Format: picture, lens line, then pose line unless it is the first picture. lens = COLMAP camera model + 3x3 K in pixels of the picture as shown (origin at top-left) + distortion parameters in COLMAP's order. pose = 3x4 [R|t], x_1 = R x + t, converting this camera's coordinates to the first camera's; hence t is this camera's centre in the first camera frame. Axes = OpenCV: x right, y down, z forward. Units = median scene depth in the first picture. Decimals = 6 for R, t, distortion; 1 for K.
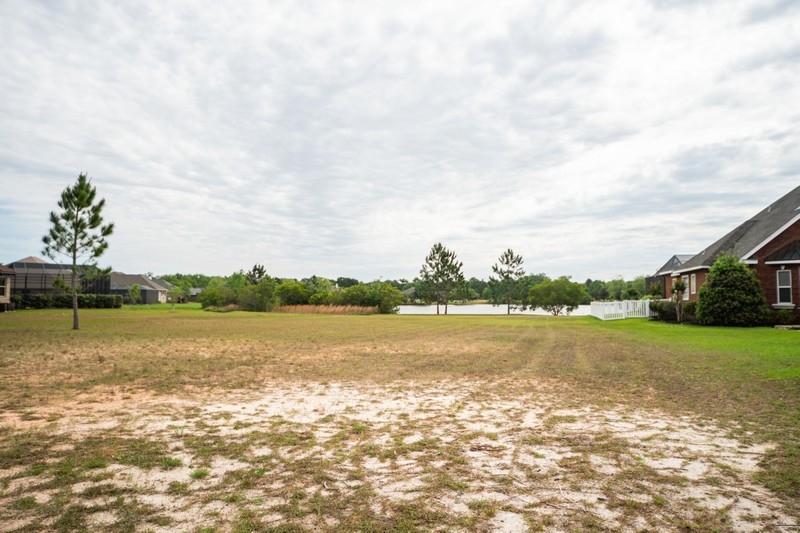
lens RADIAL K [[551.1, 0, 398.2], [0, 551.1, 264.8], [0, 0, 1]] dist [-0.010979, 0.016976]
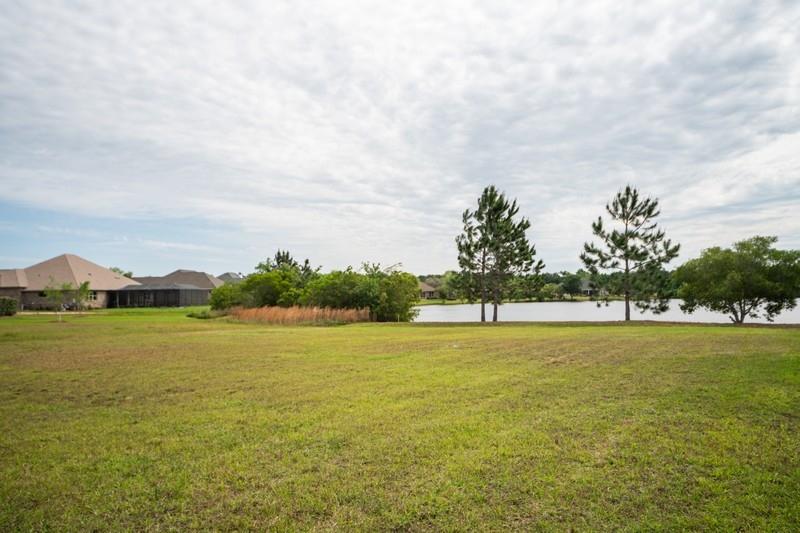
lens RADIAL K [[551.1, 0, 401.9], [0, 551.1, 271.1], [0, 0, 1]] dist [-0.010979, 0.016976]
pose [[0.952944, -0.032820, -0.301363, 0.155435], [0.037934, 0.999218, 0.011131, 0.032684], [0.300763, -0.022039, 0.953444, 0.470407]]
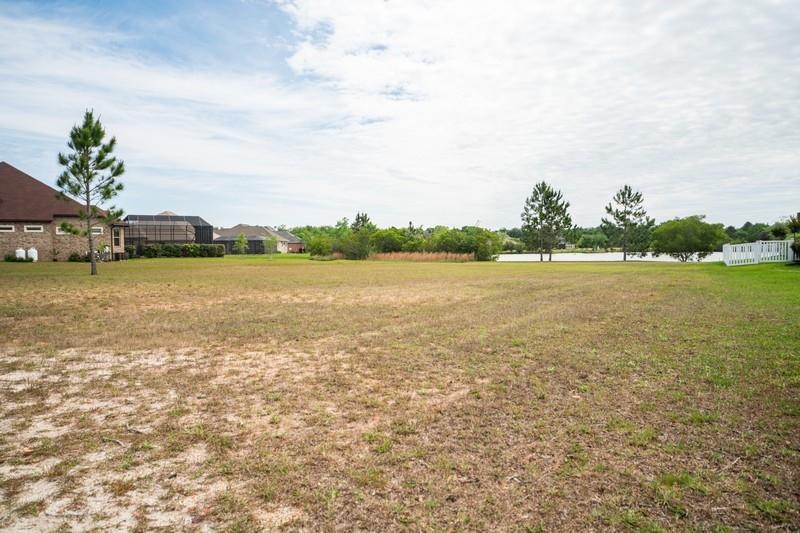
lens RADIAL K [[551.1, 0, 394.7], [0, 551.1, 263.5], [0, 0, 1]] dist [-0.010979, 0.016976]
pose [[0.969677, -0.003865, -0.244361, 0.059693], [0.025357, 0.996070, 0.084867, 0.010284], [0.243072, -0.088490, 0.965963, 0.068023]]
